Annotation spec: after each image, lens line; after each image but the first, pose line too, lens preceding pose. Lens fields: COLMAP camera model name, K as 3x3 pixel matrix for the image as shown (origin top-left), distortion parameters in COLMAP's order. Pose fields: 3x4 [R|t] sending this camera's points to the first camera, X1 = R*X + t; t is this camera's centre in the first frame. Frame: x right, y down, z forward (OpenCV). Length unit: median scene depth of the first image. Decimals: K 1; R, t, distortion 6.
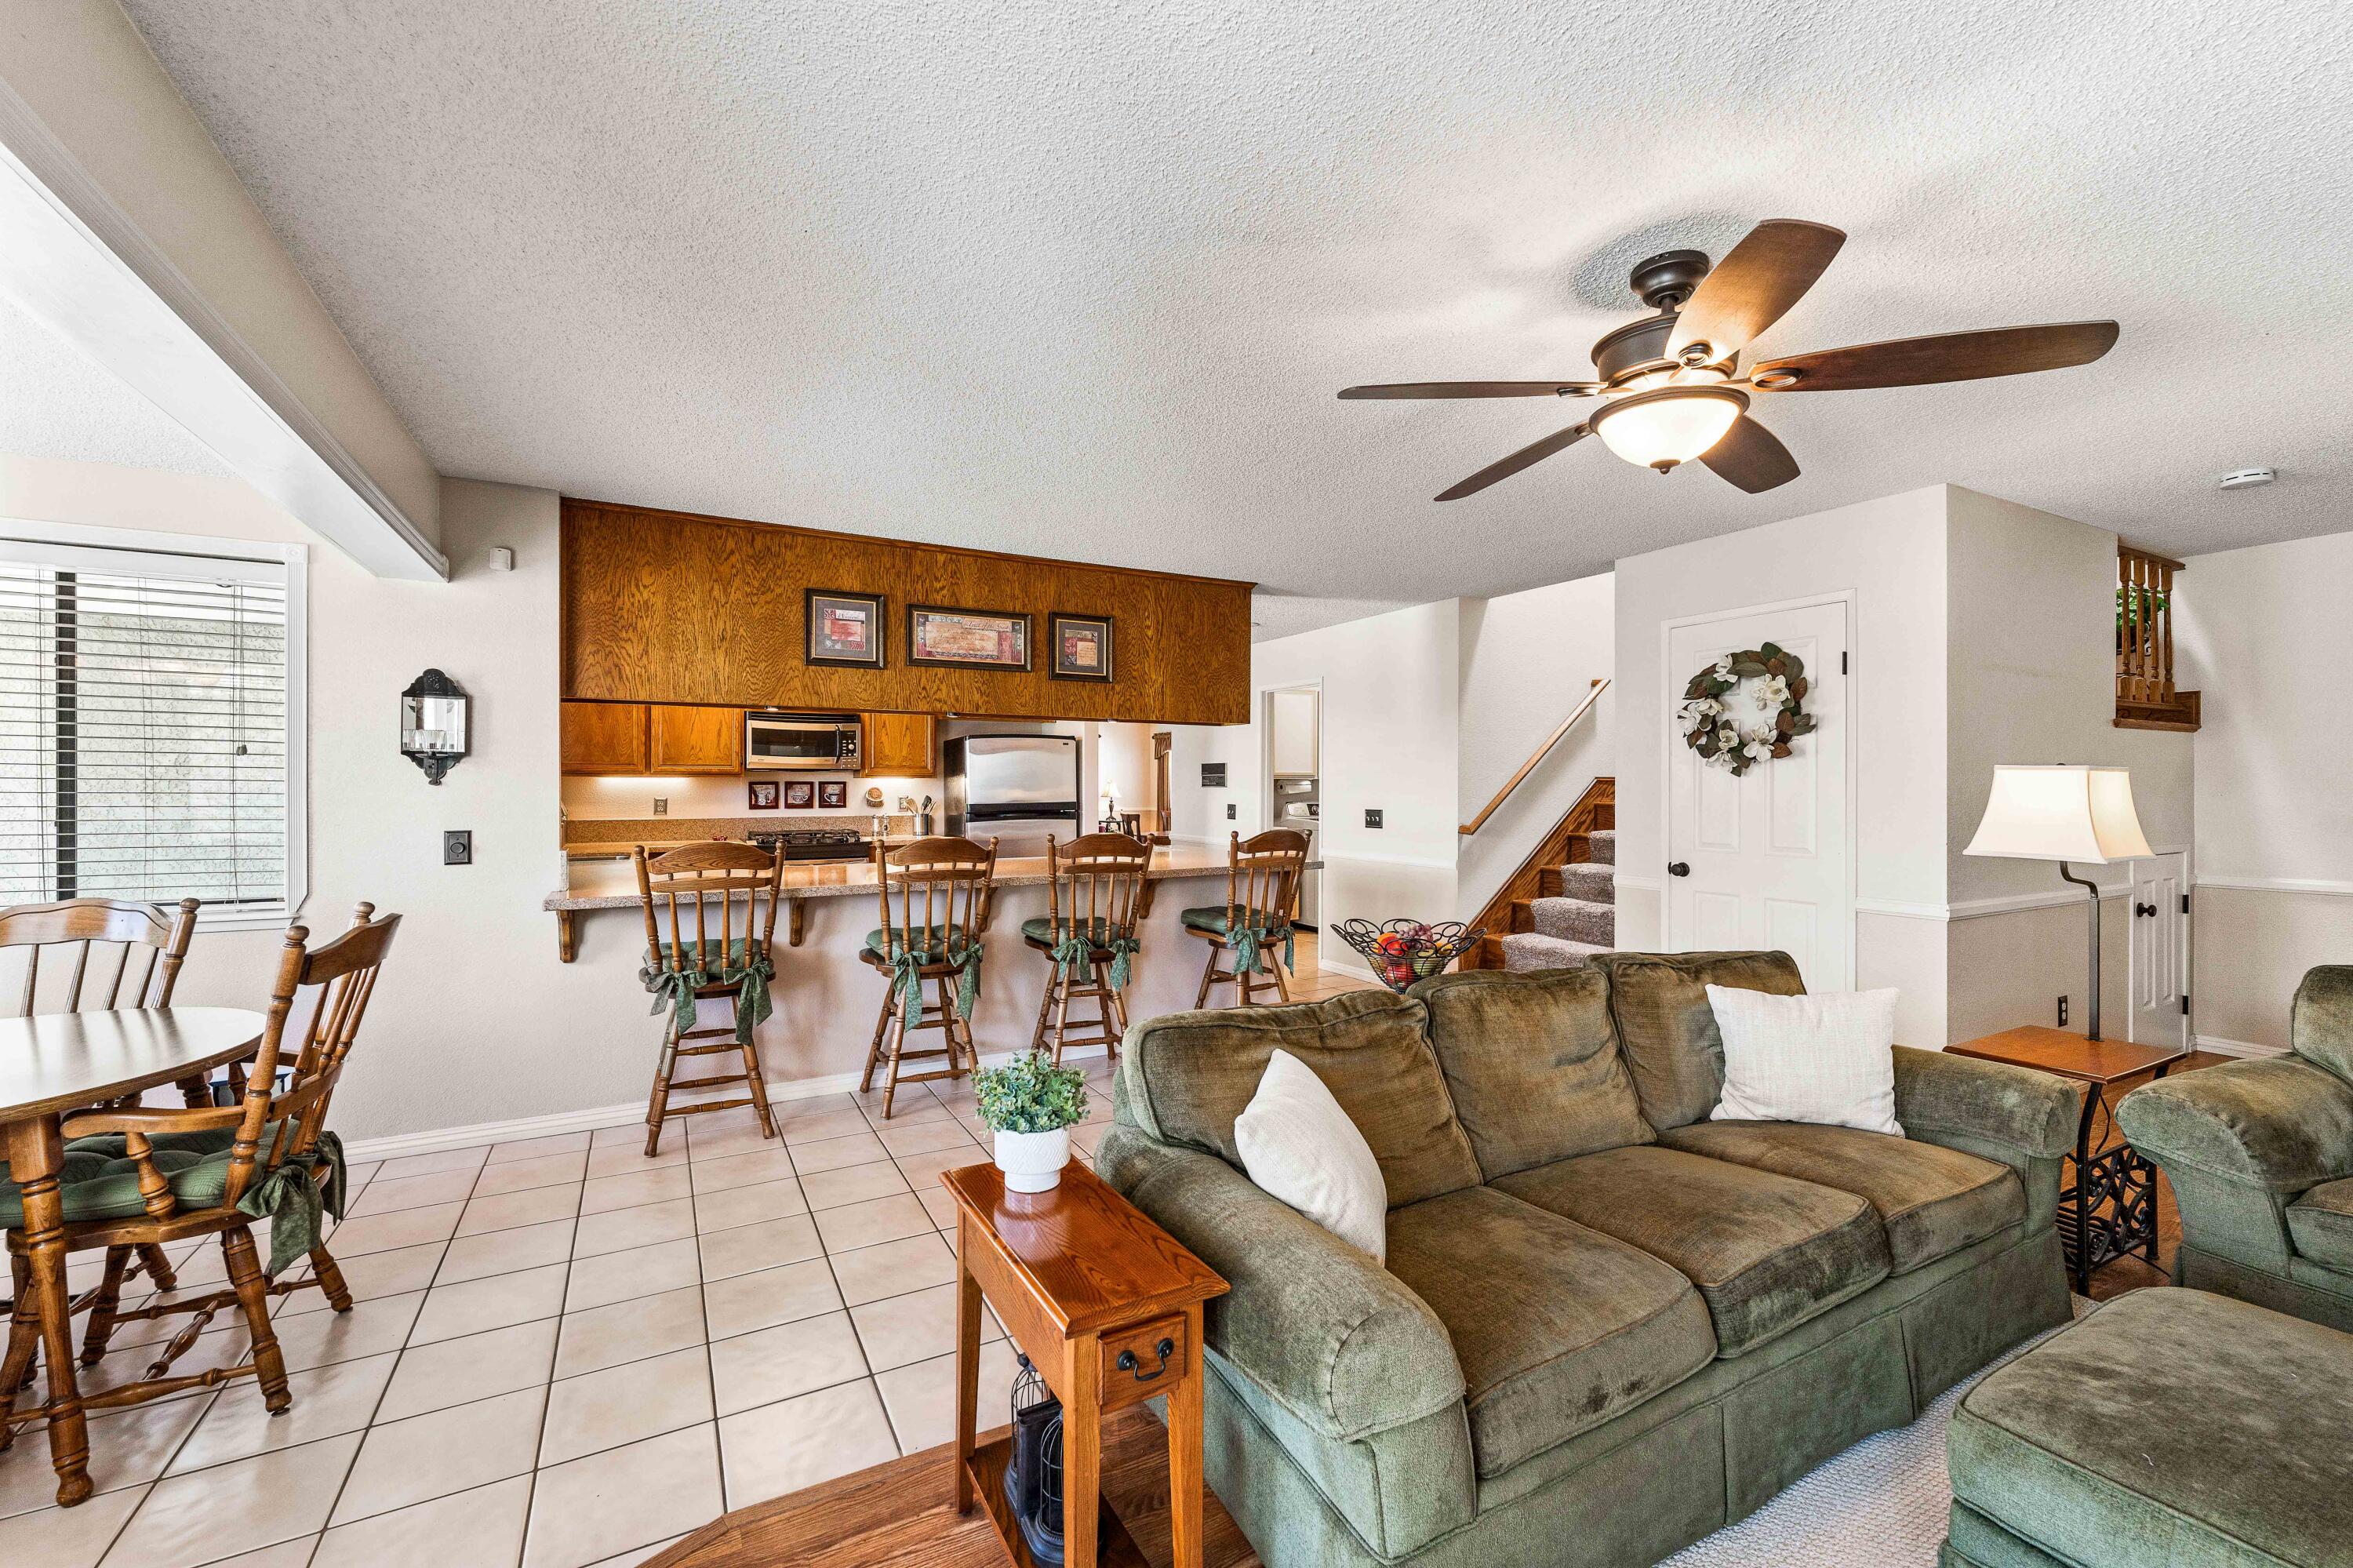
lens RADIAL K [[973.0, 0, 1184.8], [0, 973.0, 791.6], [0, 0, 1]] dist [-0.002431, -0.000296]
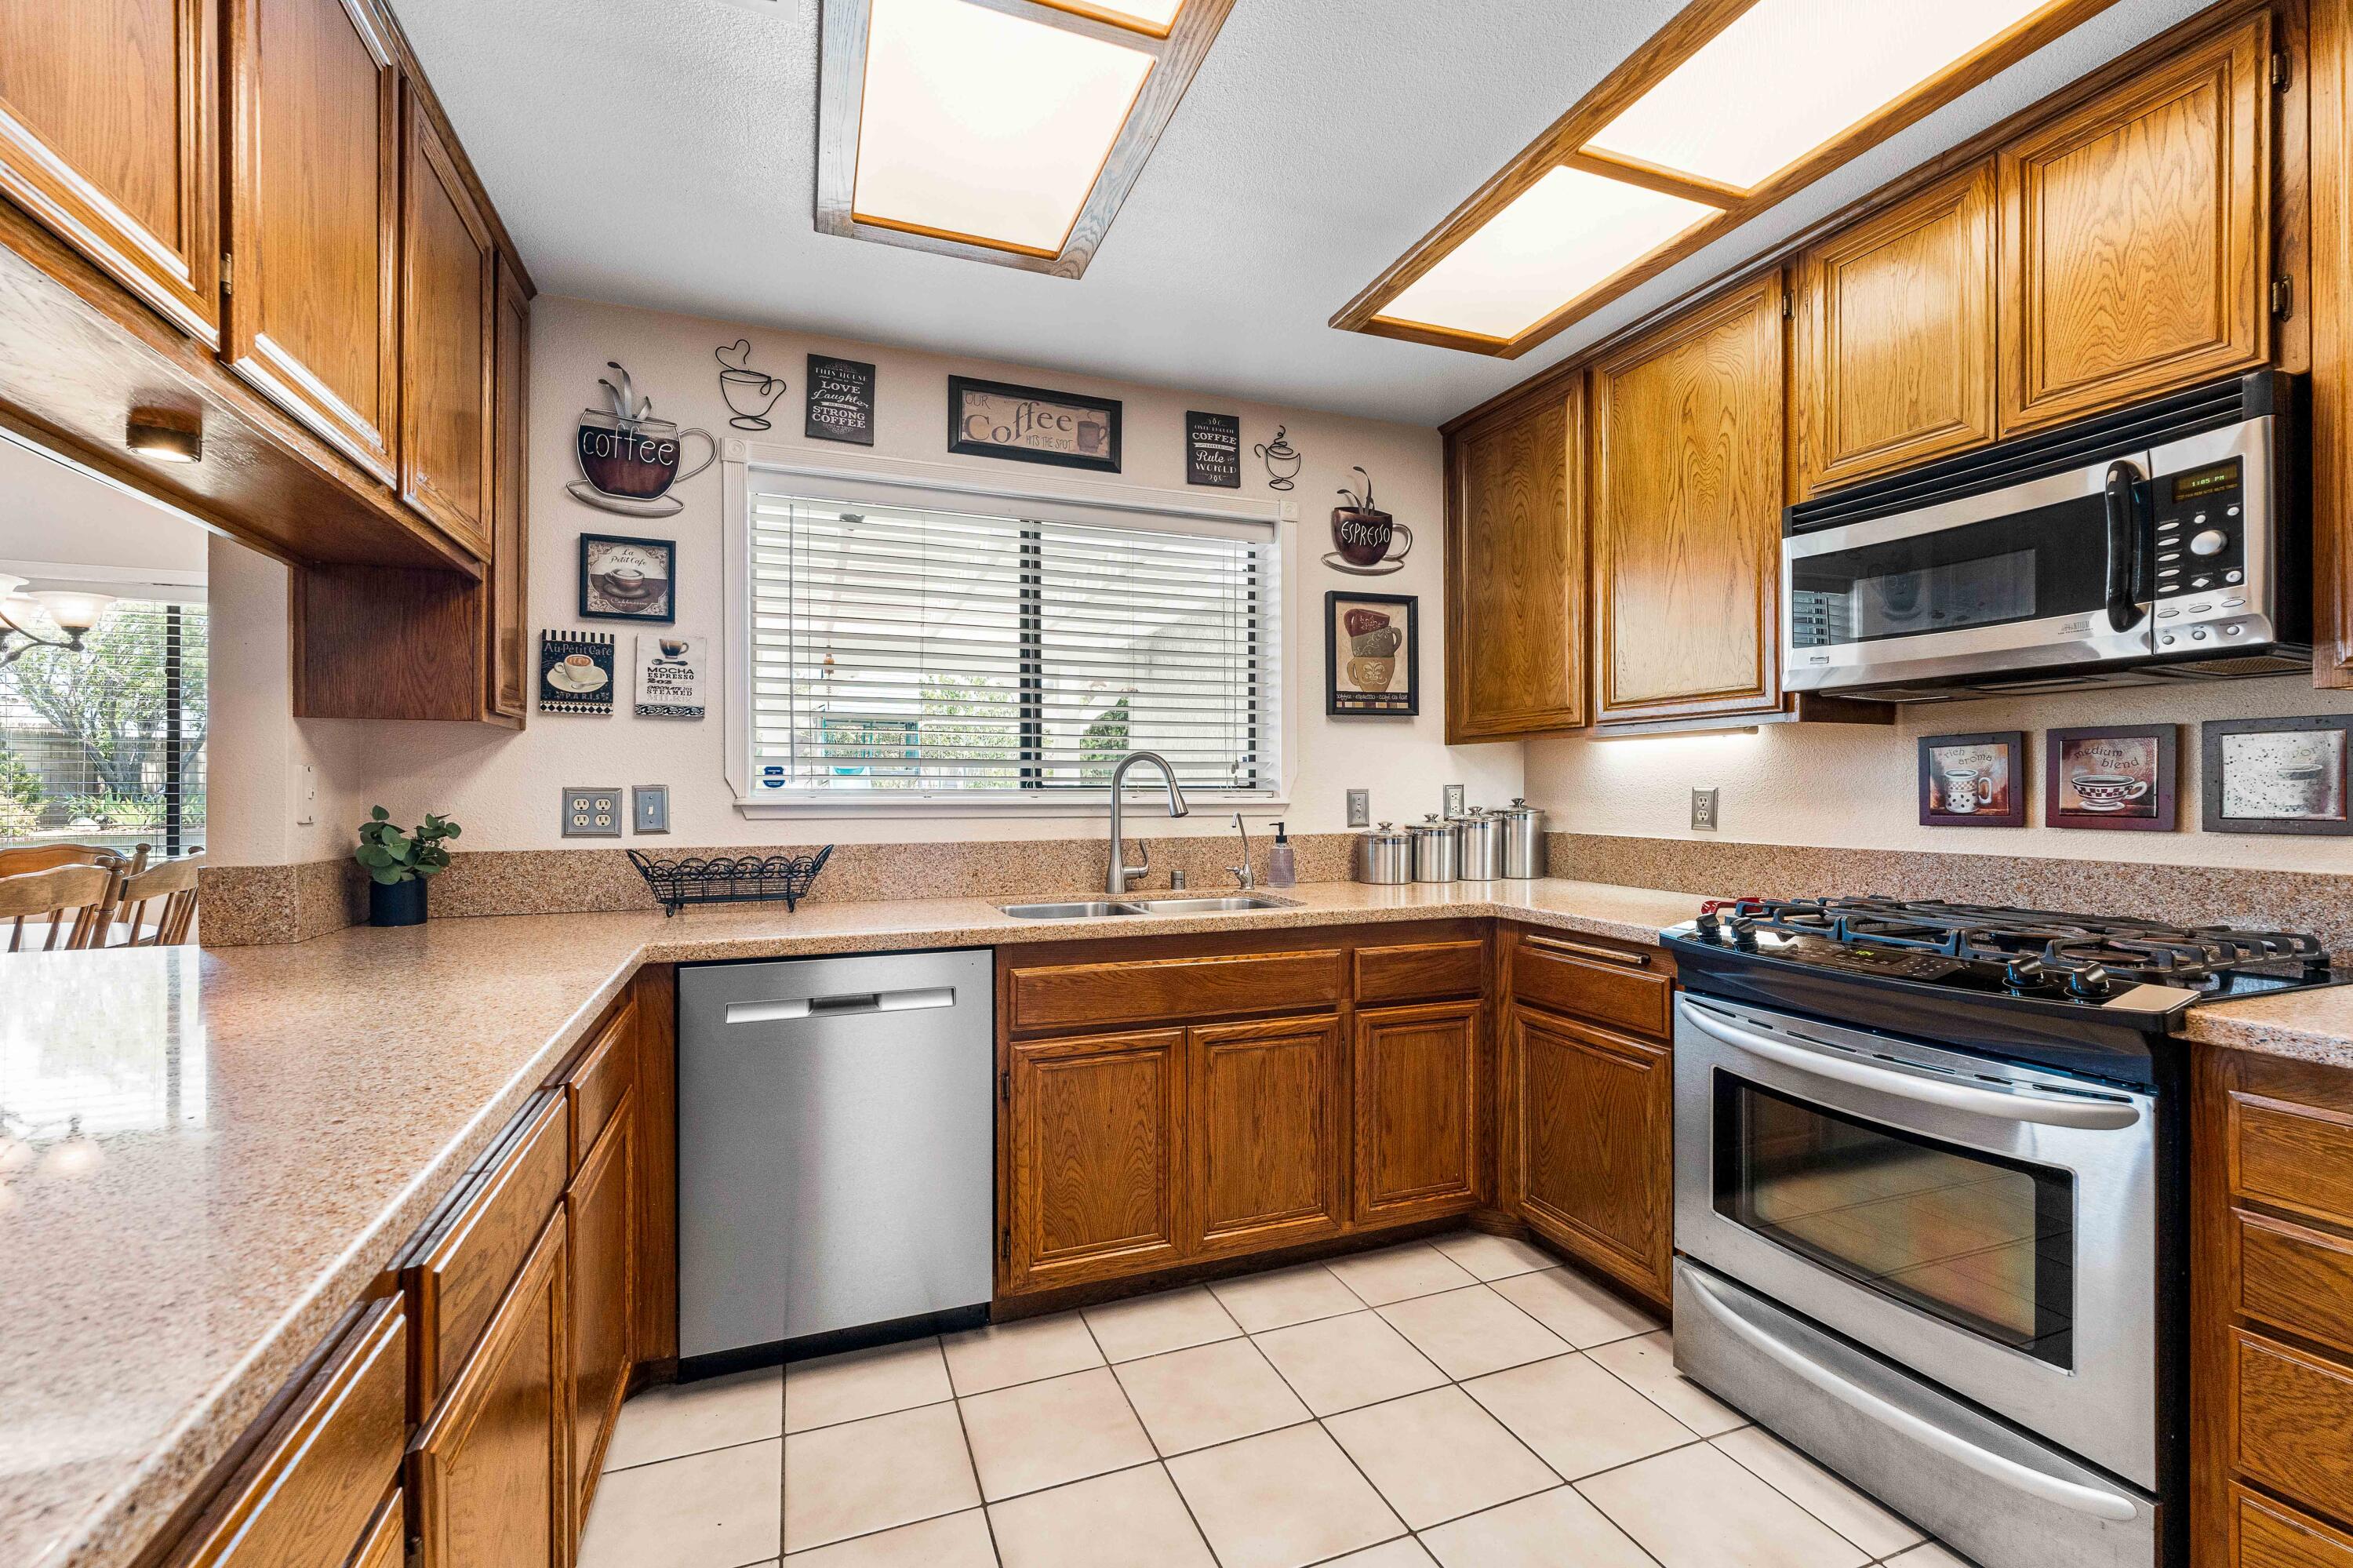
lens RADIAL K [[973.0, 0, 1184.8], [0, 973.0, 791.6], [0, 0, 1]] dist [-0.002431, -0.000296]
pose [[-0.137998, 0.000421, -0.990432, -0.186199], [-0.005795, 0.999982, 0.001233, 0.014663], [0.990415, 0.005909, -0.137994, 1.408901]]
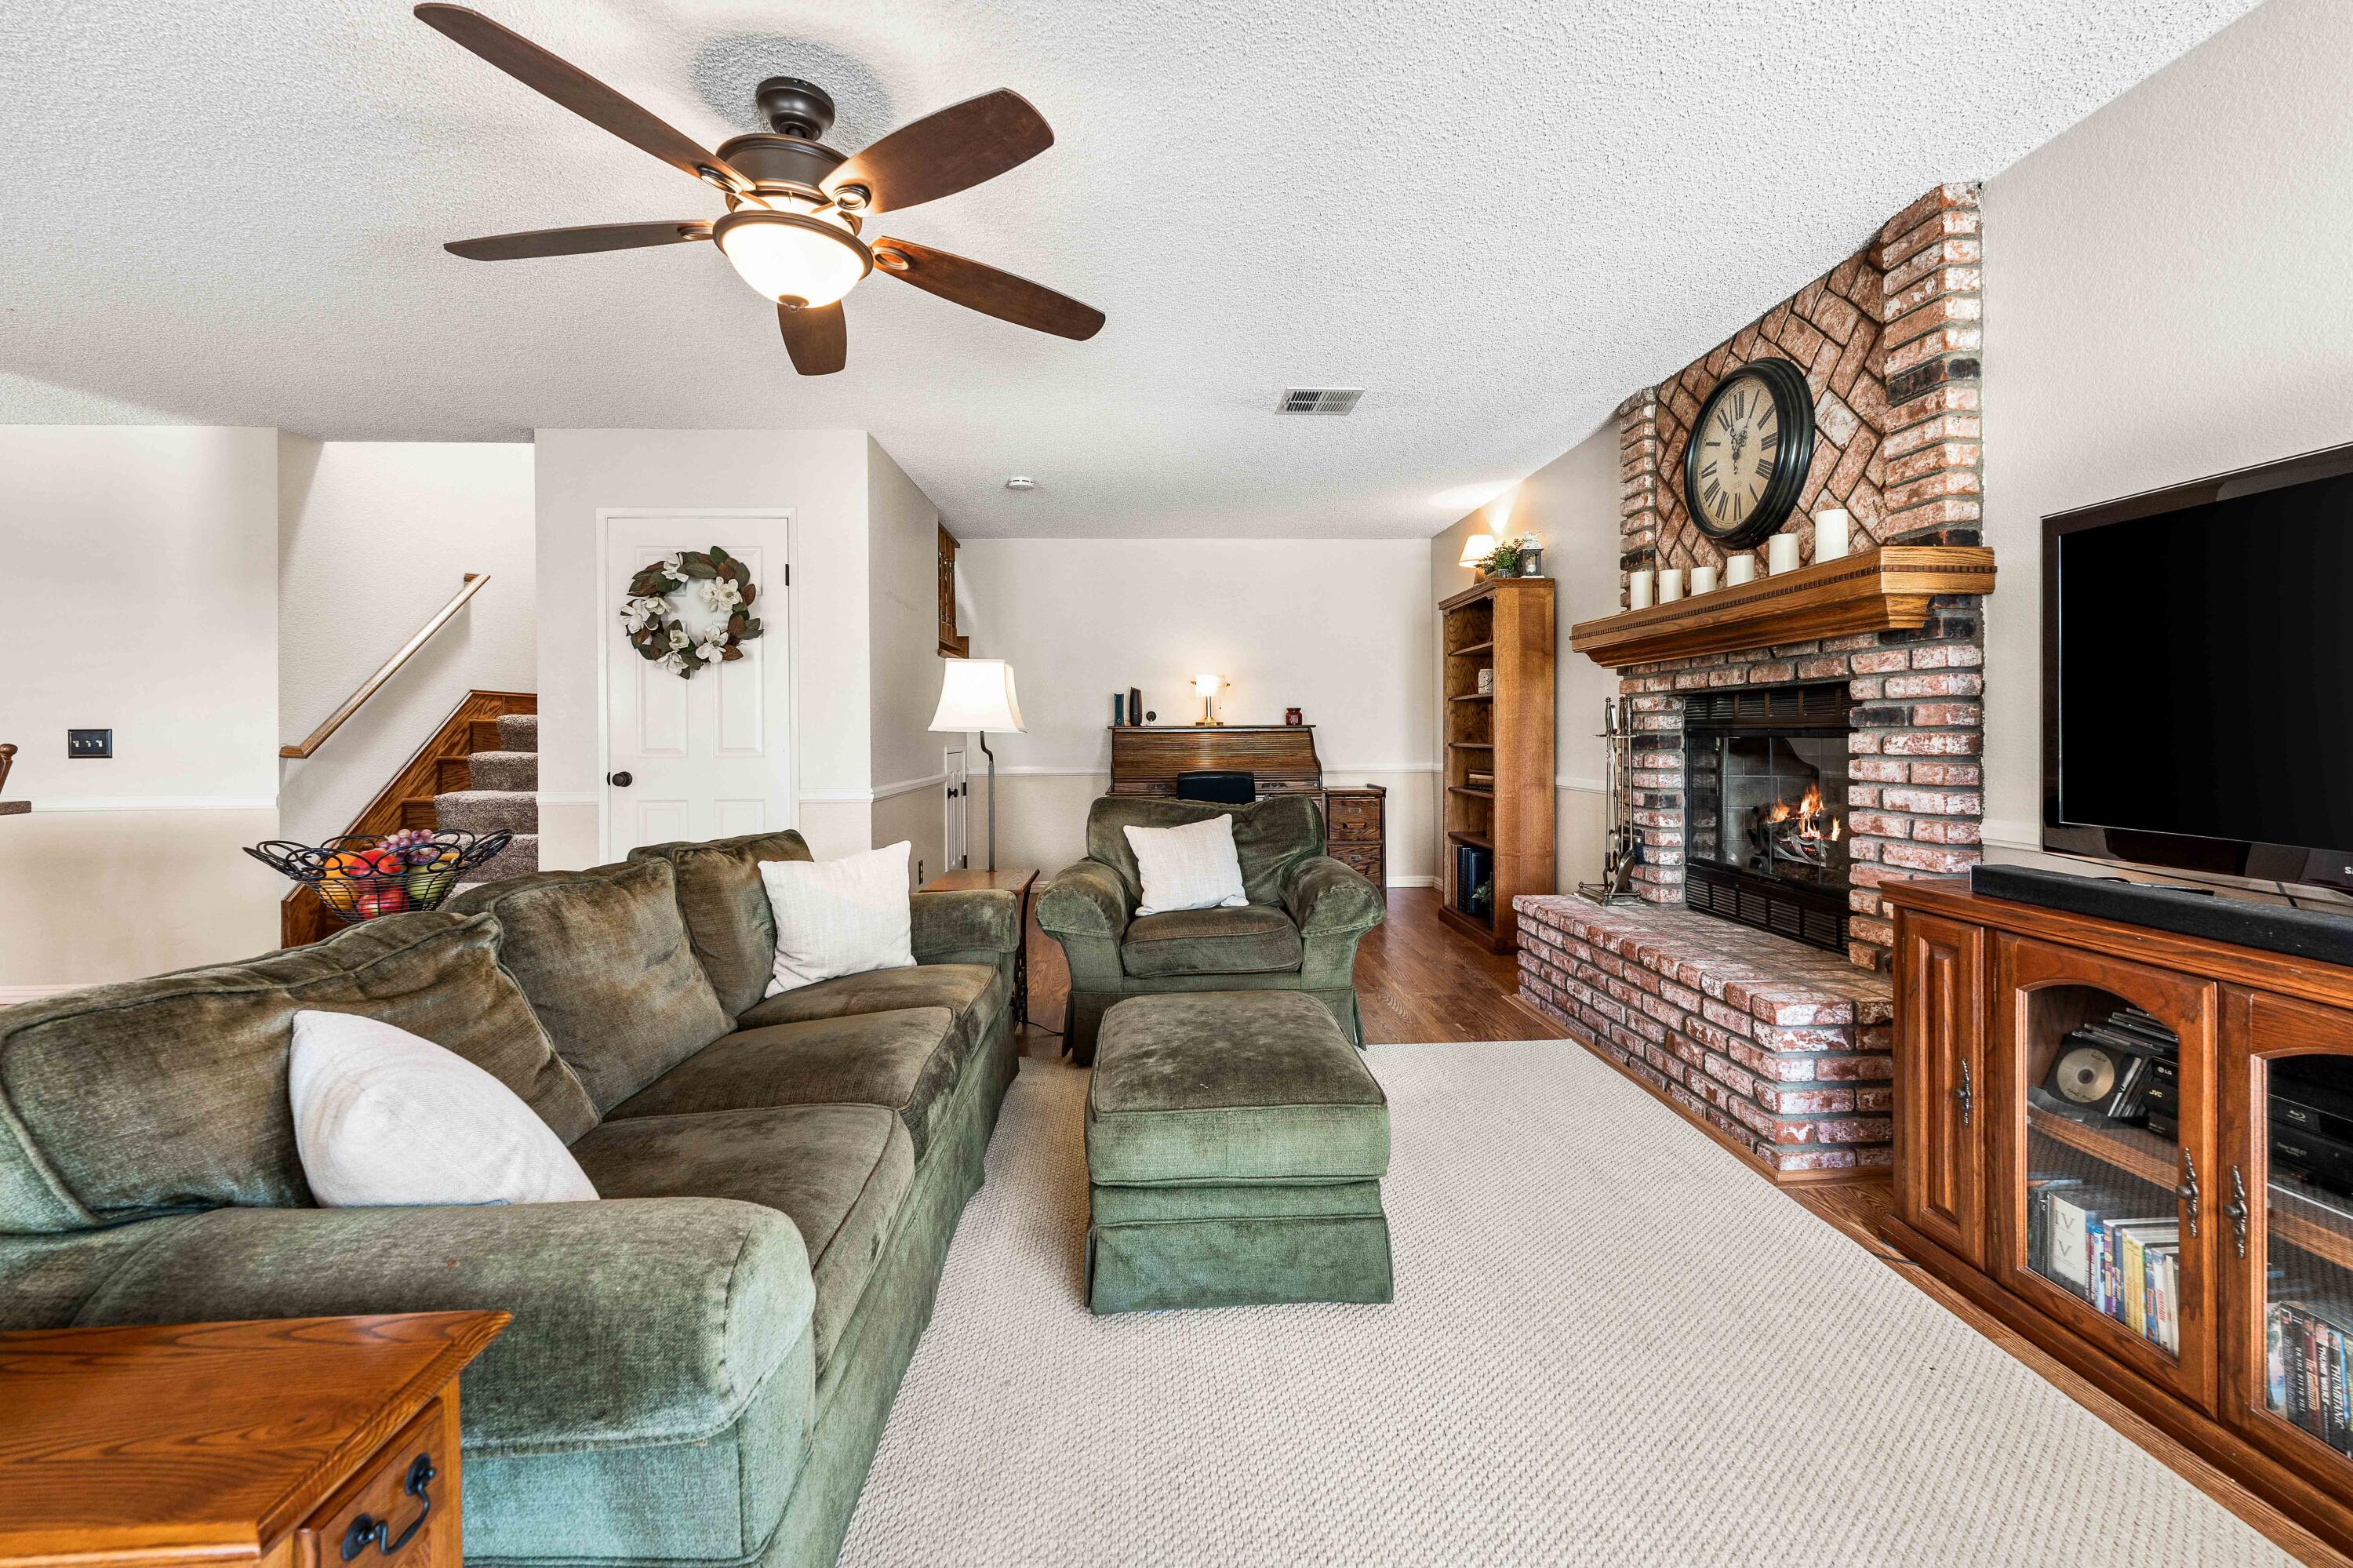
lens RADIAL K [[987.0, 0, 1176.6], [0, 987.0, 744.1], [0, 0, 1]] dist [-0.000377, -0.000155]
pose [[0.441696, -0.011932, 0.897085, -0.113446], [0.011889, 0.999902, 0.007446, 0.050852], [-0.897086, 0.007377, 0.441795, 0.118461]]
